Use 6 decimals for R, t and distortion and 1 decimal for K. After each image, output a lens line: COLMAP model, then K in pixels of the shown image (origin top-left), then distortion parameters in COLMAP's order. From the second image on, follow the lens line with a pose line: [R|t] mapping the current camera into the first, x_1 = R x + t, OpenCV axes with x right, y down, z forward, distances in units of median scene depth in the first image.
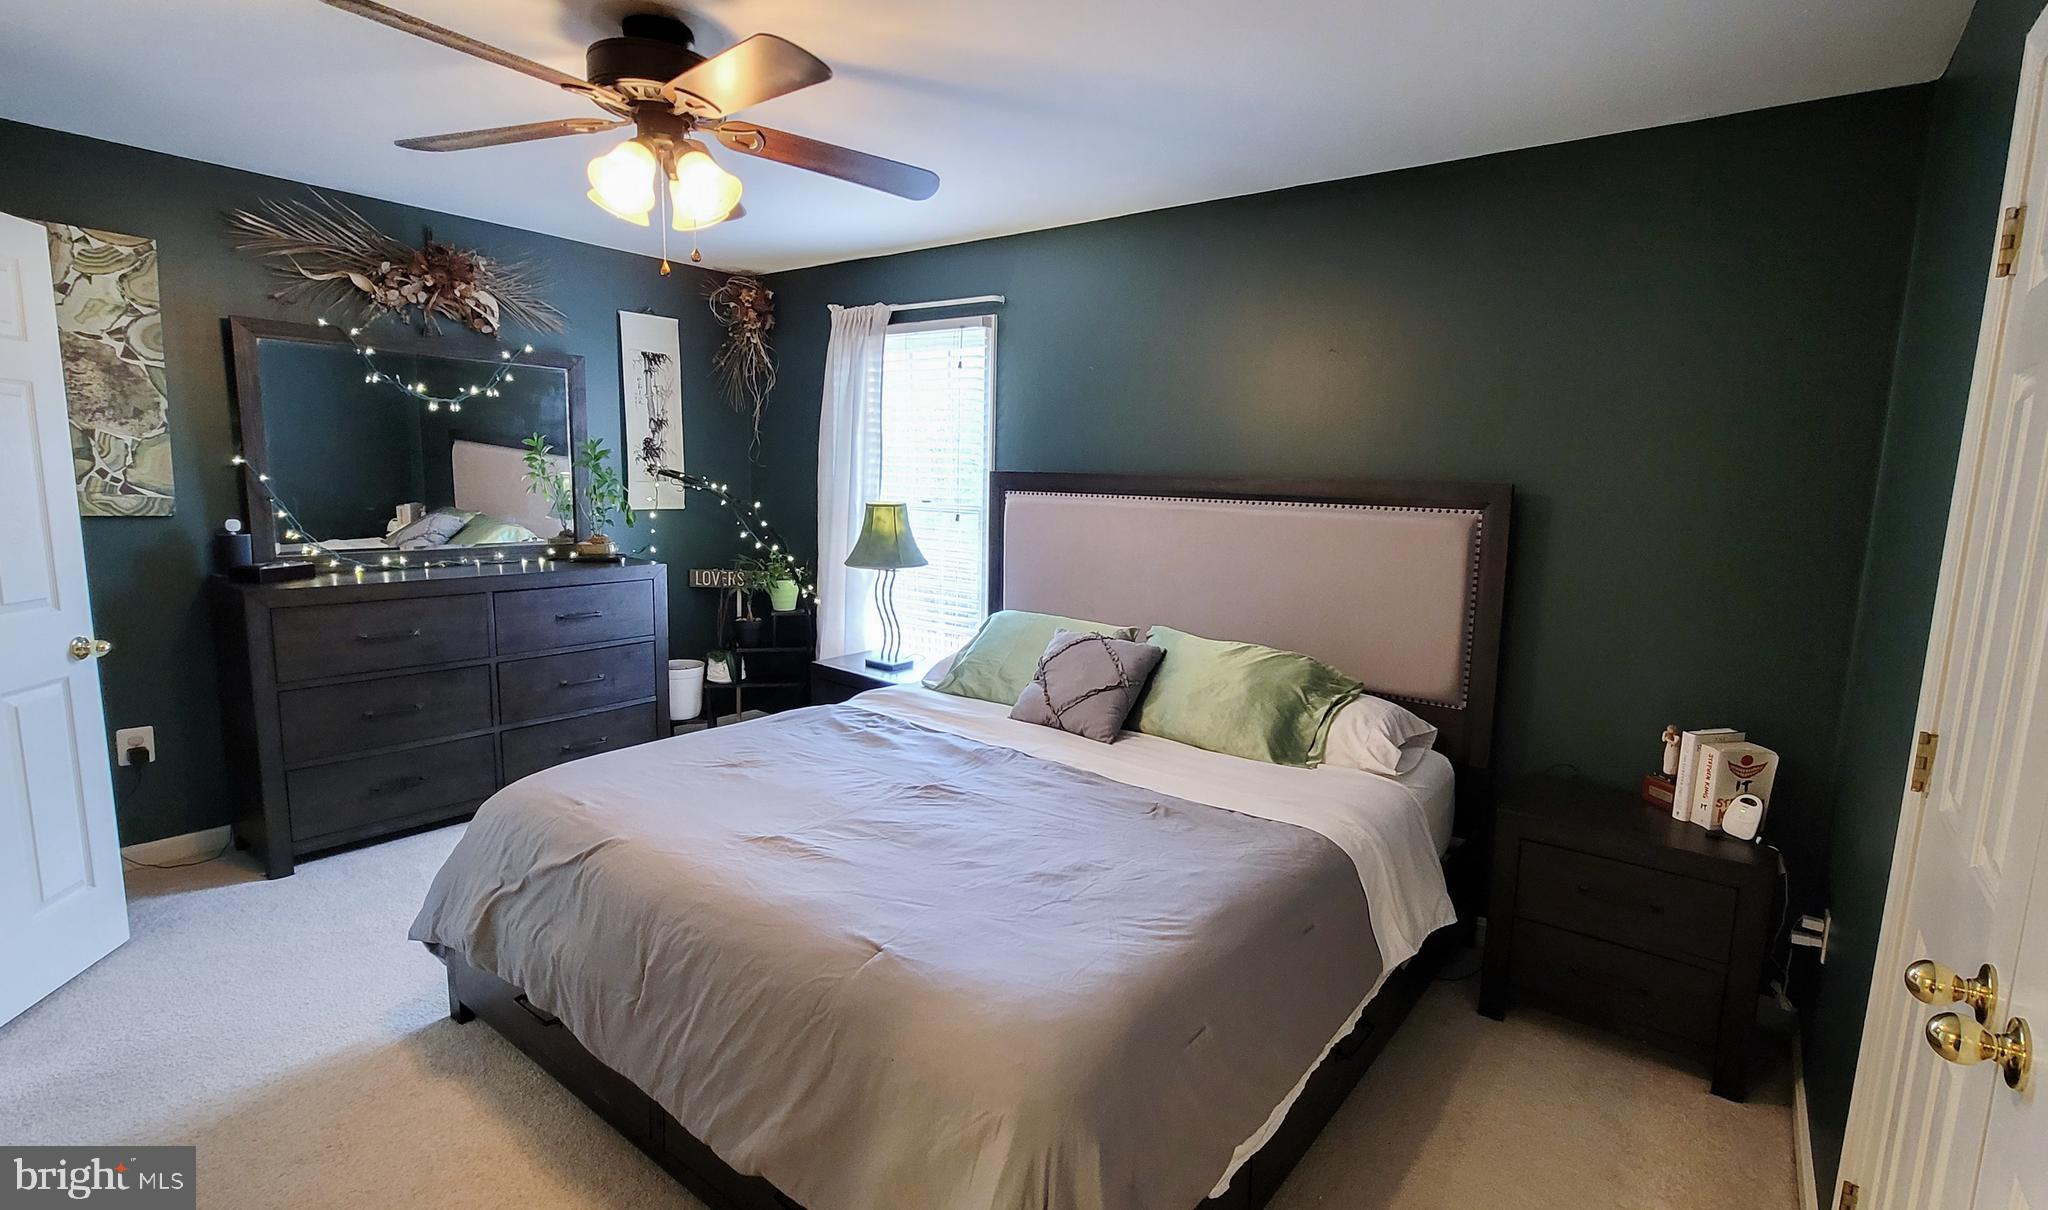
lens RADIAL K [[905.0, 0, 1041.7], [0, 905.0, 598.0], [0, 0, 1]] dist [0.007844, -0.000143]
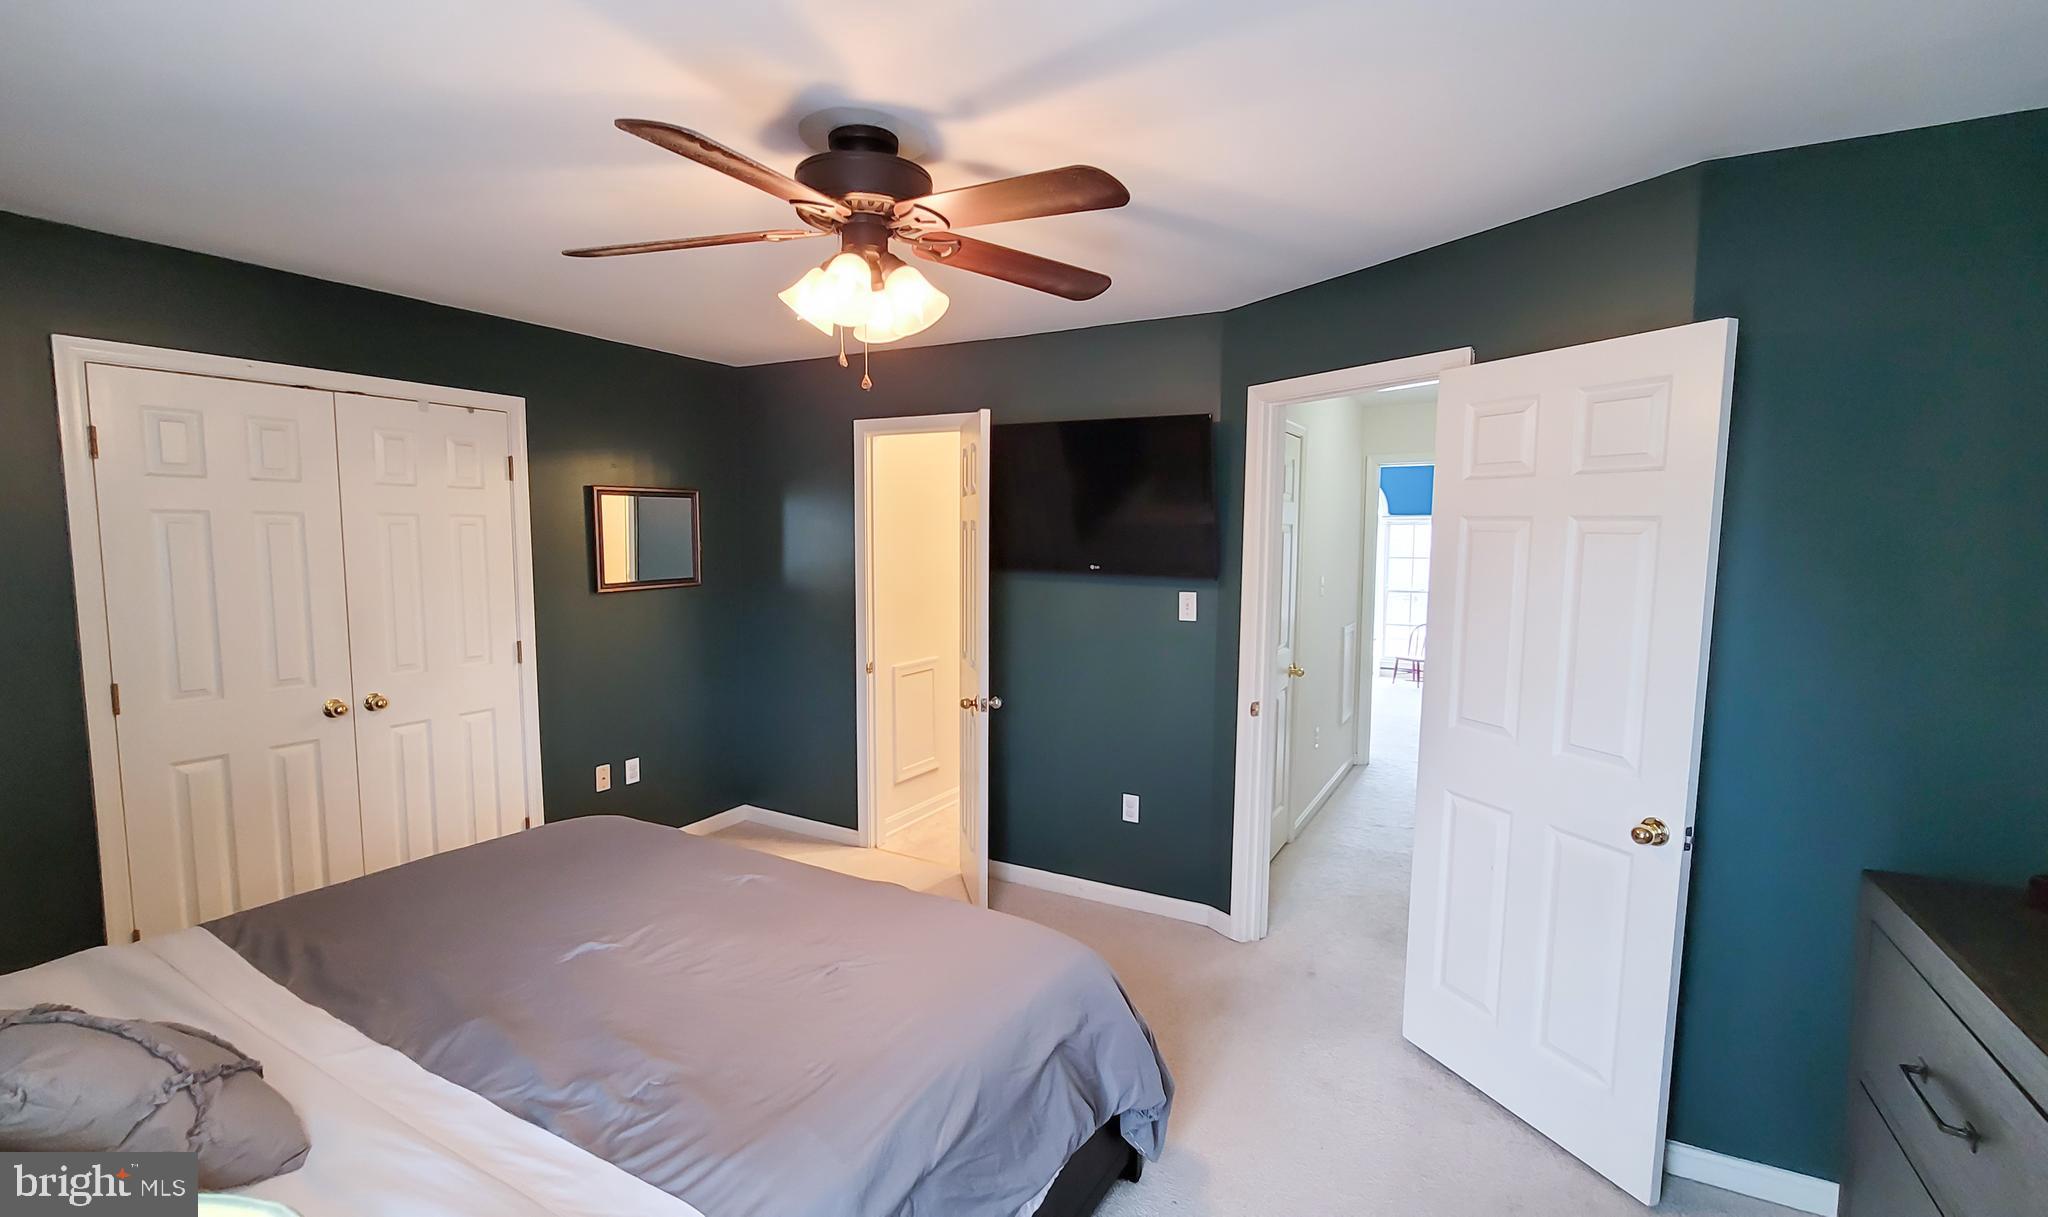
lens RADIAL K [[905.0, 0, 1041.7], [0, 905.0, 601.5], [0, 0, 1]] dist [0.007844, -0.000143]
pose [[-0.986472, -0.021842, -0.162466, -0.256721], [-0.055798, 0.976643, 0.207496, -0.201065], [0.154139, 0.213754, -0.964650, 1.165706]]
